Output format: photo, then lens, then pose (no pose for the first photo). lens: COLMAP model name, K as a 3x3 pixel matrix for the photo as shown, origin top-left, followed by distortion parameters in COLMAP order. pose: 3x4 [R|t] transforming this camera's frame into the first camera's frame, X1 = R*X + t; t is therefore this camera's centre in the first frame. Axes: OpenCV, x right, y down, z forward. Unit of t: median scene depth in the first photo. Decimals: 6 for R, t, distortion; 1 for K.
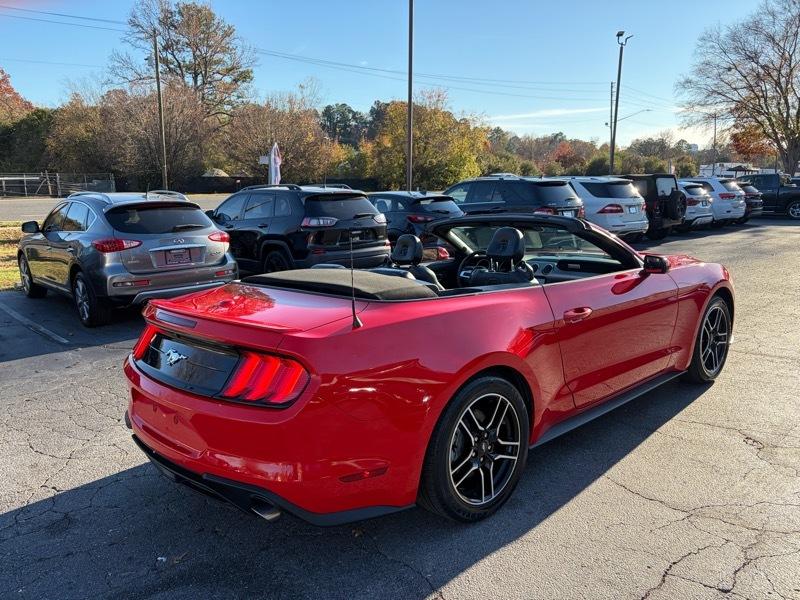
lens RADIAL K [[608.2, 0, 395.9], [0, 608.2, 303.8], [0, 0, 1]] dist [0.049805, -0.056072]
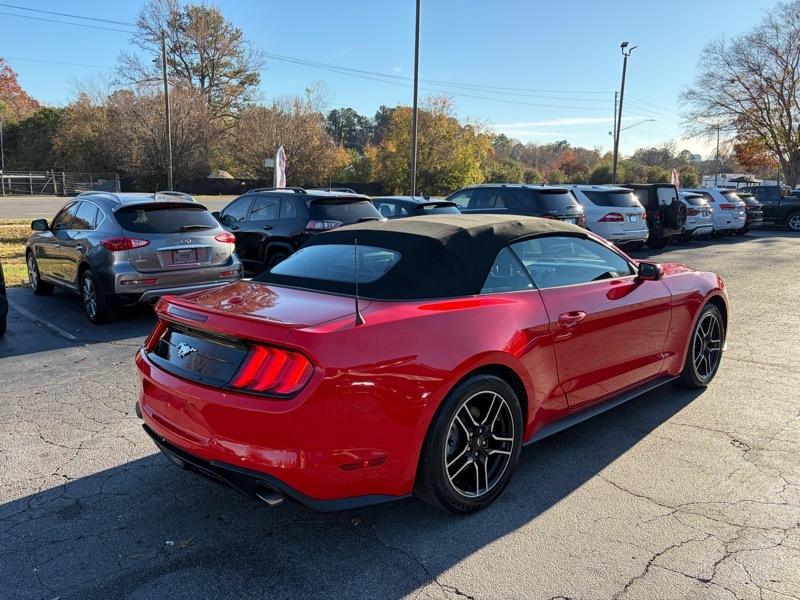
lens RADIAL K [[608.2, 0, 398.2], [0, 608.2, 302.9], [0, 0, 1]] dist [0.049805, -0.056072]
pose [[0.999846, 0.017573, 0.000297, 0.000542], [-0.017570, 0.999804, -0.009081, 0.002936], [-0.000457, 0.009074, 0.999959, -0.016665]]
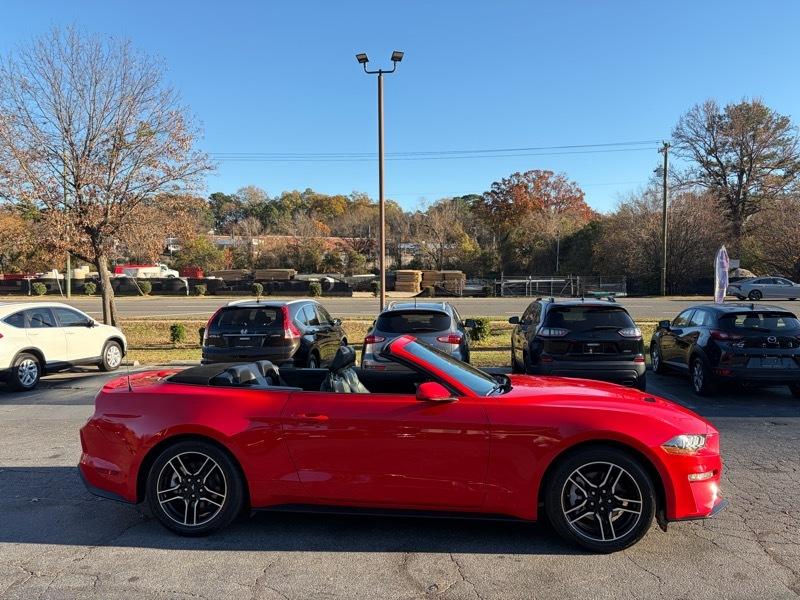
lens RADIAL K [[608.2, 0, 393.5], [0, 608.2, 298.0], [0, 0, 1]] dist [0.049805, -0.056072]
pose [[0.642494, 0.020180, -0.766025, 0.553618], [-0.147199, 0.984286, -0.097532, -0.051914], [0.752020, 0.175422, 0.635369, 0.111741]]
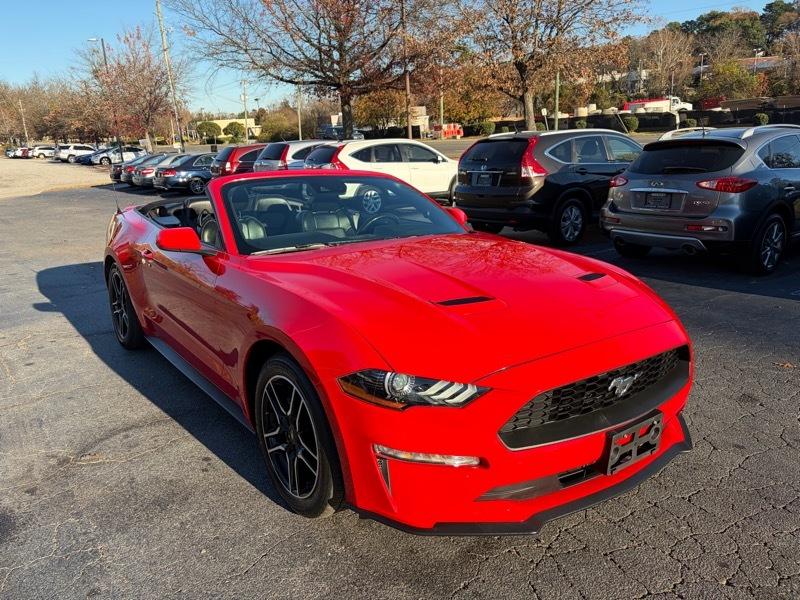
lens RADIAL K [[608.2, 0, 396.2], [0, 608.2, 299.6], [0, 0, 1]] dist [0.049805, -0.056072]
pose [[-0.114785, 0.269189, -0.956223, 0.558965], [-0.153925, 0.946140, 0.284827, -0.123578], [0.981393, 0.179880, -0.067168, 0.621922]]
